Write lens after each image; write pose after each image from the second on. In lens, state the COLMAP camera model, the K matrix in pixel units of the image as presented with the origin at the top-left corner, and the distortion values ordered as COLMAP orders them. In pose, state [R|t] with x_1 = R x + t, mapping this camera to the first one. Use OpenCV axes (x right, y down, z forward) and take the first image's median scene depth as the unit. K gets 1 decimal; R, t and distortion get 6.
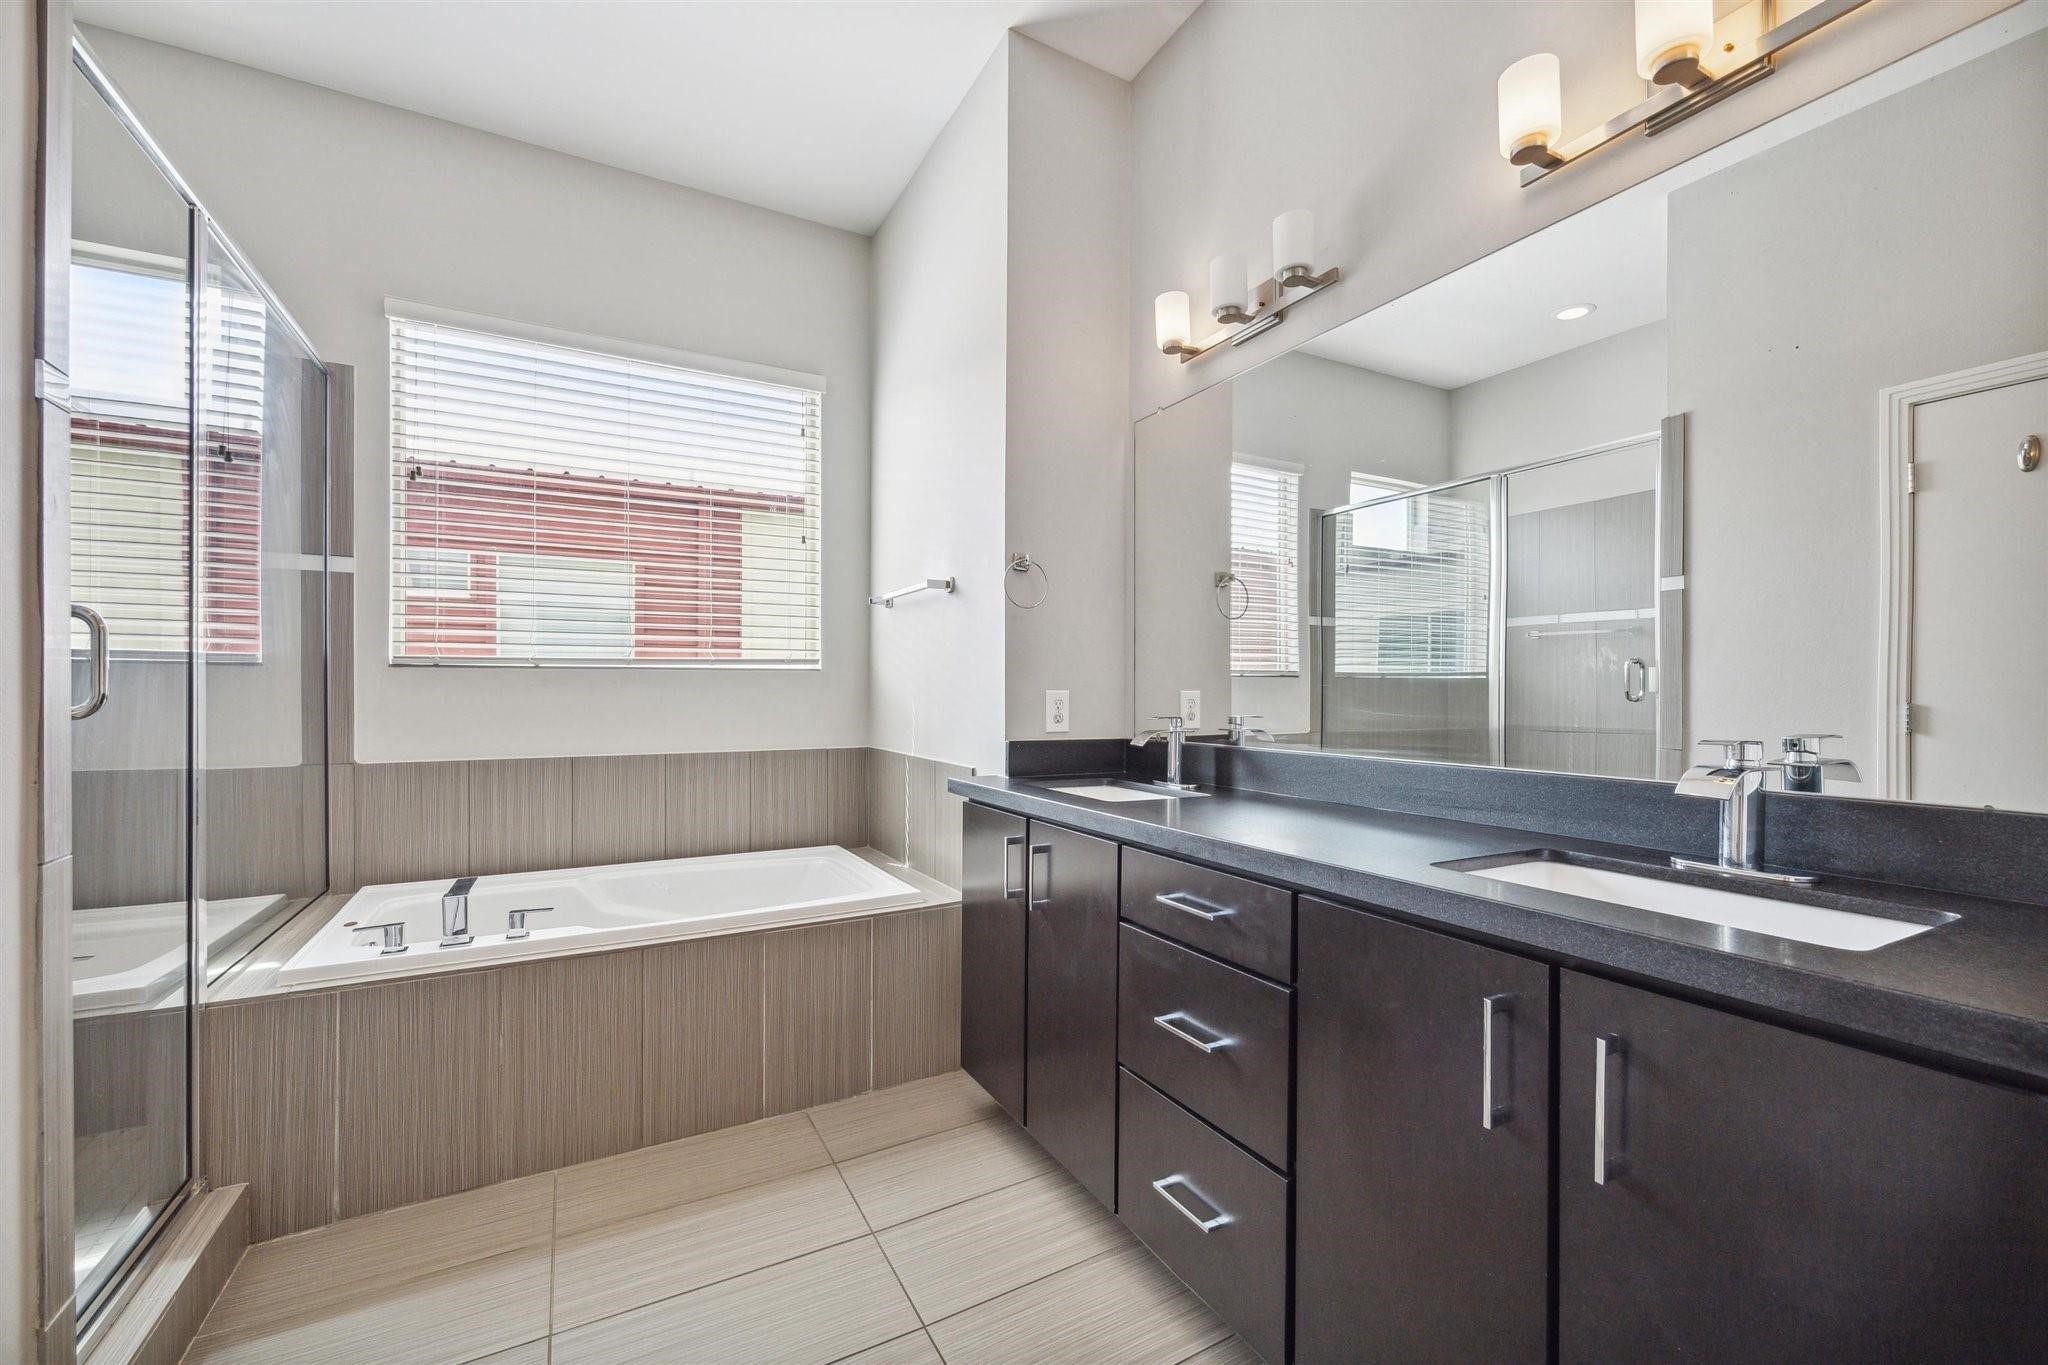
lens RADIAL K [[835.4, 0, 1024.0], [0, 835.4, 682.5], [0, 0, 1]] dist [0.001621, -0.000058]
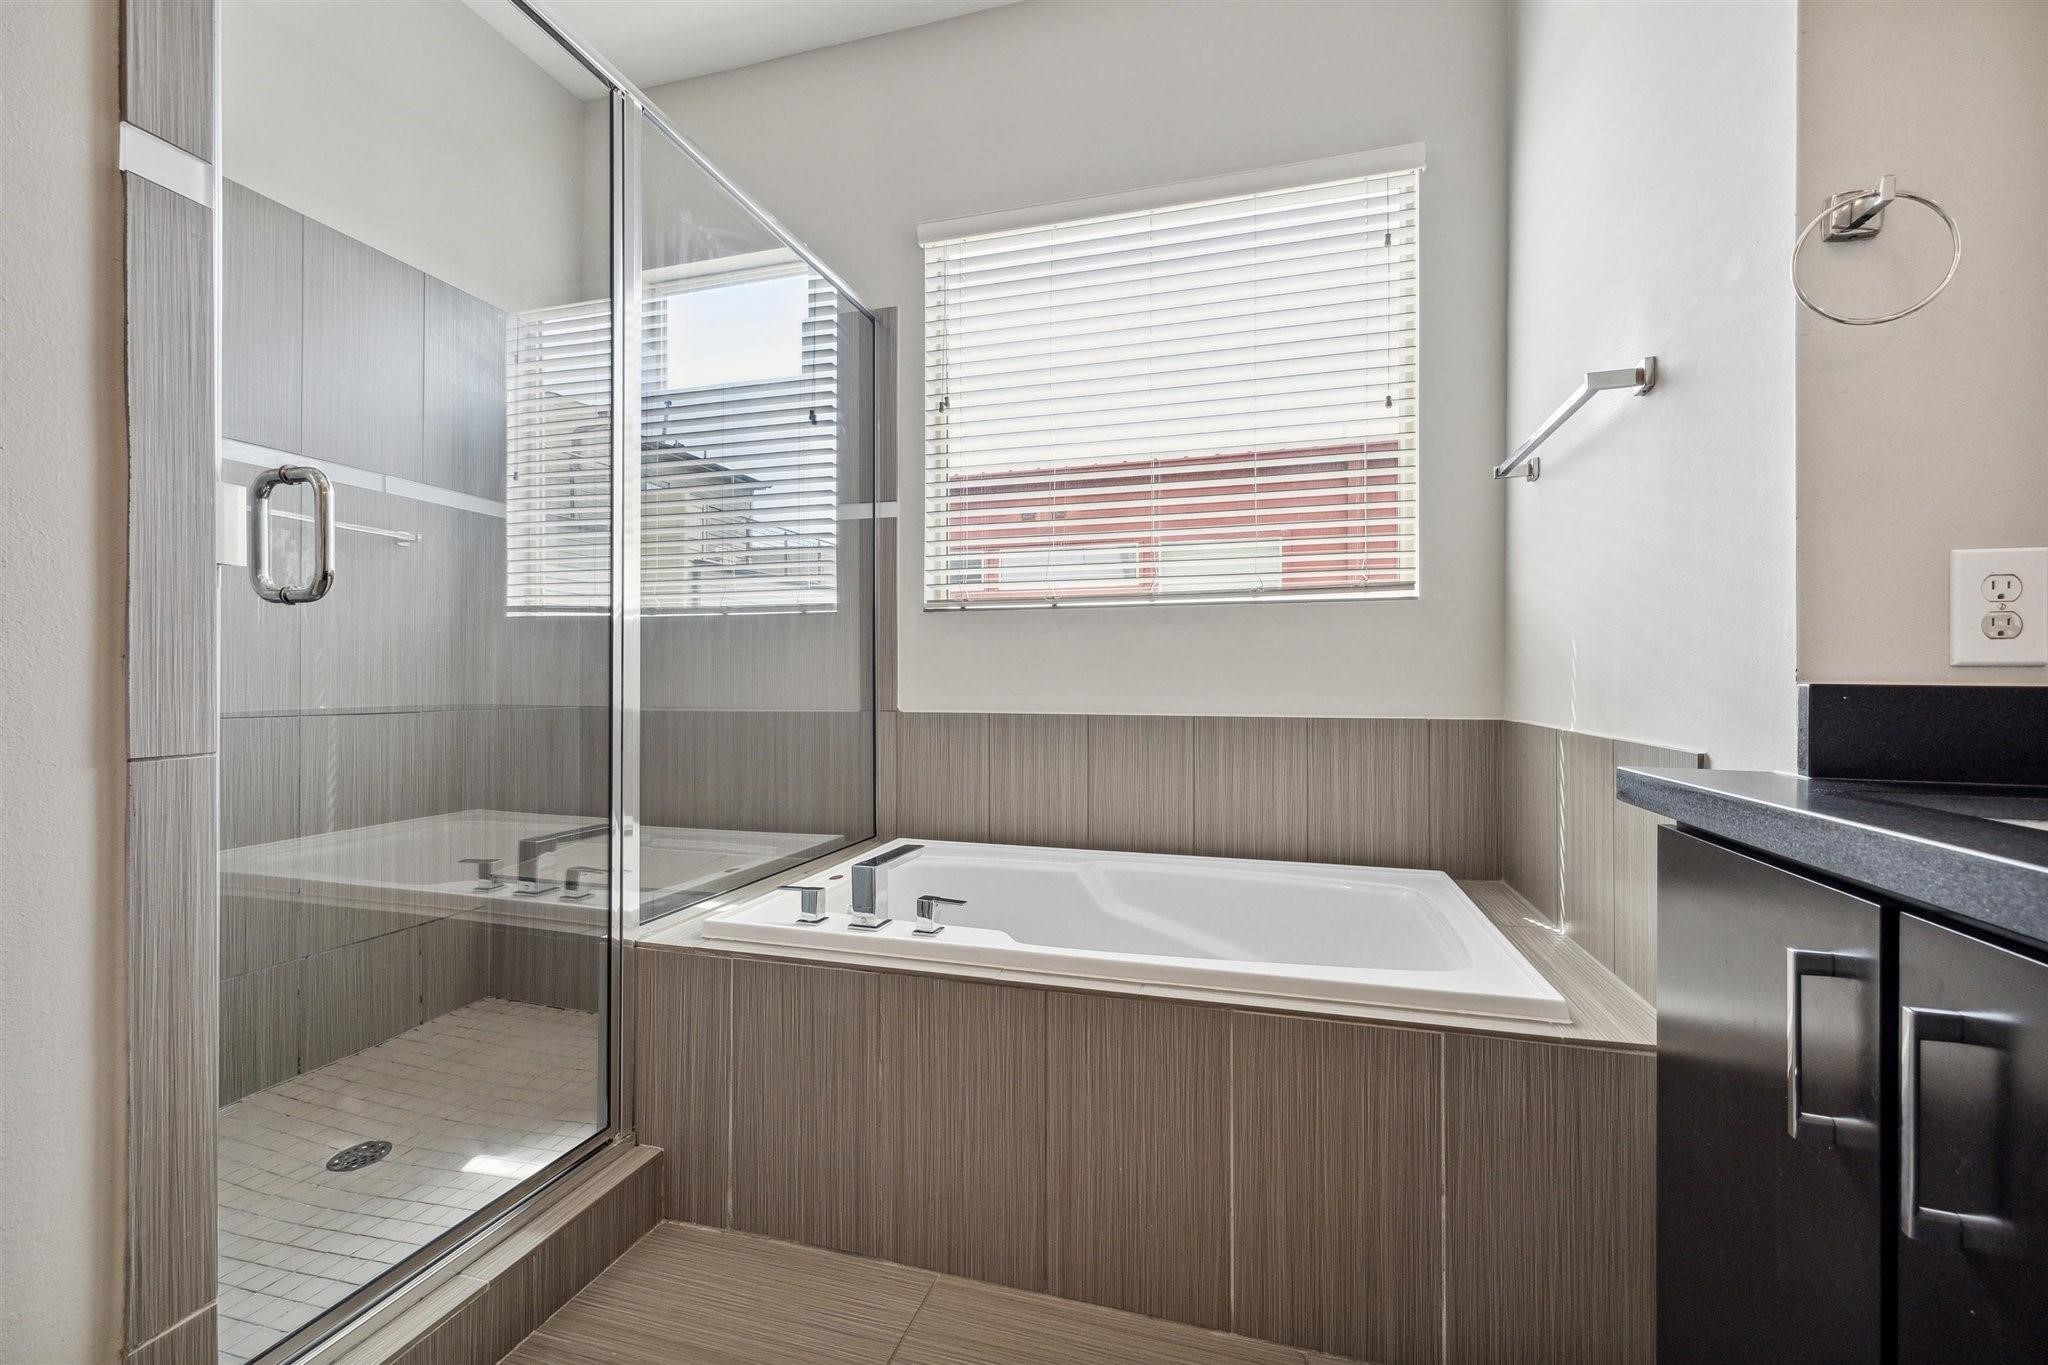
lens RADIAL K [[836.5, 0, 1031.7], [0, 836.5, 677.3], [0, 0, 1]] dist [0.007180, 0.000157]
pose [[0.713203, -0.003206, -0.700950, -0.001843], [0.005480, 0.999984, 0.001002, 0.062379], [0.700936, -0.004556, 0.713210, 0.452327]]
